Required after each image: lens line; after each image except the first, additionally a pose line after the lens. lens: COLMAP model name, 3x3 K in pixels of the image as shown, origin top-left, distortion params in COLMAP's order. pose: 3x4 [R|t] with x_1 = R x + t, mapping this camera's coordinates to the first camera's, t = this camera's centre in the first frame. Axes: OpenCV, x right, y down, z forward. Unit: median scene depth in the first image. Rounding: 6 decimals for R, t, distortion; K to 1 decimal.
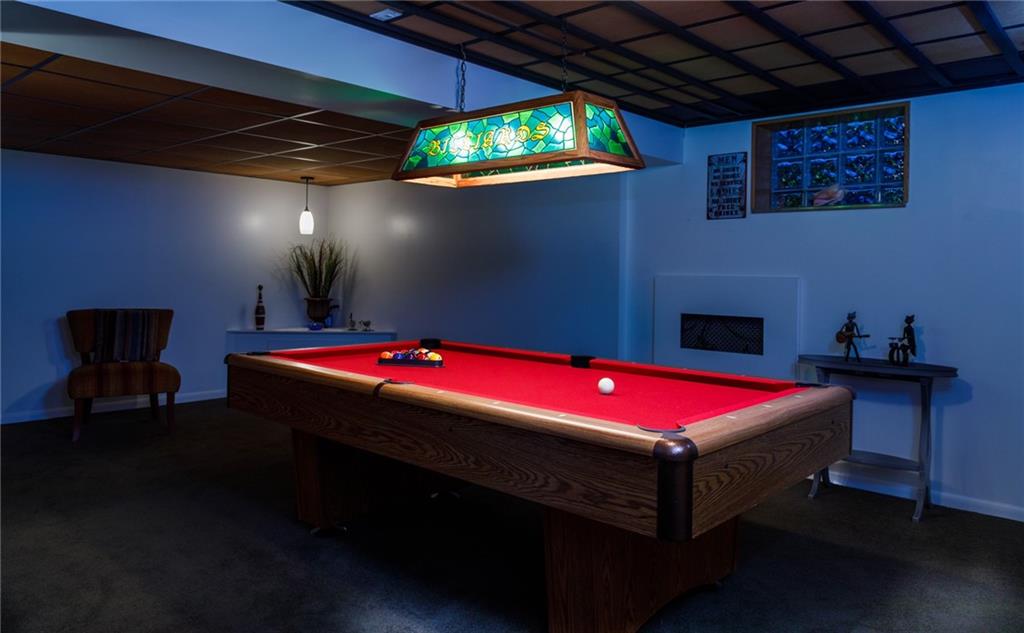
lens RADIAL K [[723.7, 0, 512.1], [0, 723.7, 315.6], [0, 0, 1]] dist [0.009629, 0.001158]
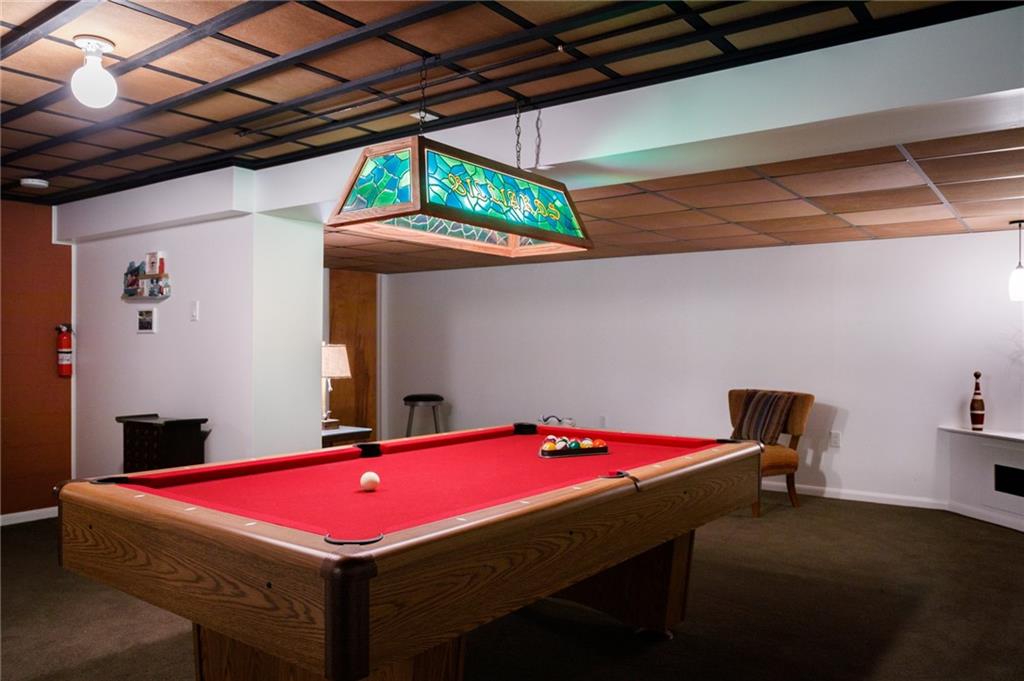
lens RADIAL K [[801.1, 0, 511.9], [0, 801.1, 343.0], [0, 0, 1]] dist [0.014180, 0.006280]
pose [[0.114821, -0.020658, -0.993171, 0.434986], [-0.068449, 0.997243, -0.028656, -0.014507], [0.991025, 0.071272, 0.113090, 0.419744]]
